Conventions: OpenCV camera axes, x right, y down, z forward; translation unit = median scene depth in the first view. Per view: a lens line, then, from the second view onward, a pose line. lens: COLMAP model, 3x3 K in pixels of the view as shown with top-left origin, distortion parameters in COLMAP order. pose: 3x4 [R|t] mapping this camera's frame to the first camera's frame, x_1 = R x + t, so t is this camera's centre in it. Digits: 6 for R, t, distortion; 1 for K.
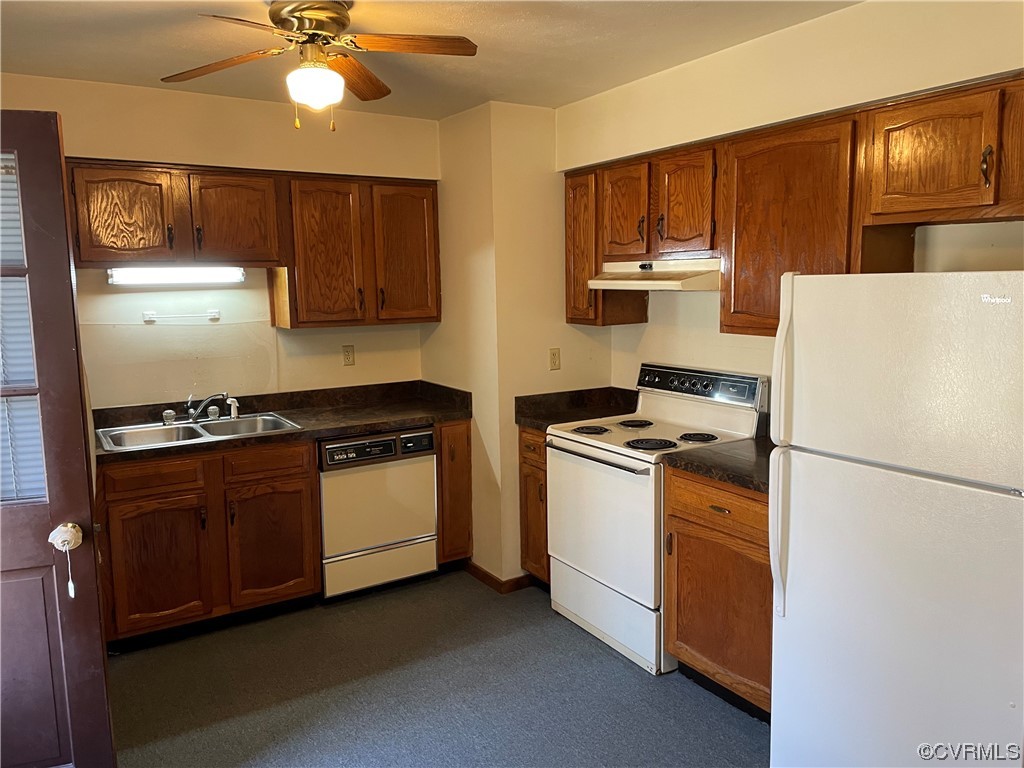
lens RADIAL K [[775.5, 0, 511.8], [0, 775.5, 362.9], [0, 0, 1]] dist [0.110163, -0.142434]
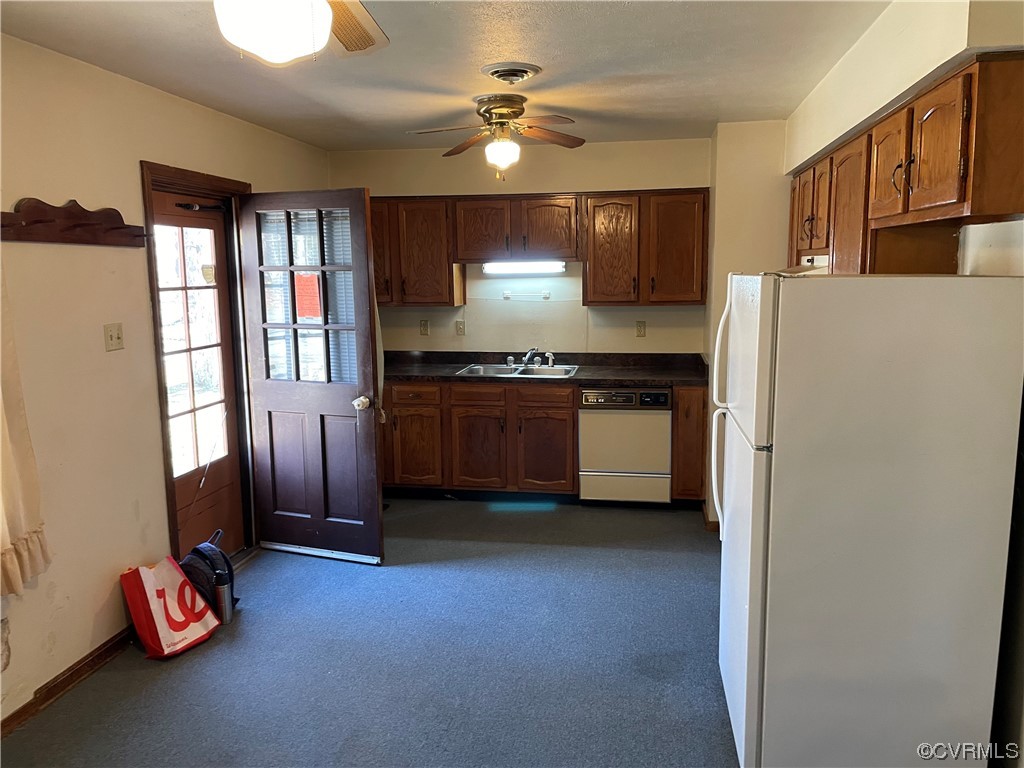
lens RADIAL K [[775.5, 0, 511.8], [0, 775.5, 362.9], [0, 0, 1]] dist [0.110163, -0.142434]
pose [[0.740657, 0.087783, -0.666124, 0.560348], [-0.072879, 0.996075, 0.050230, -0.003112], [0.667919, 0.011343, 0.744148, -0.110709]]
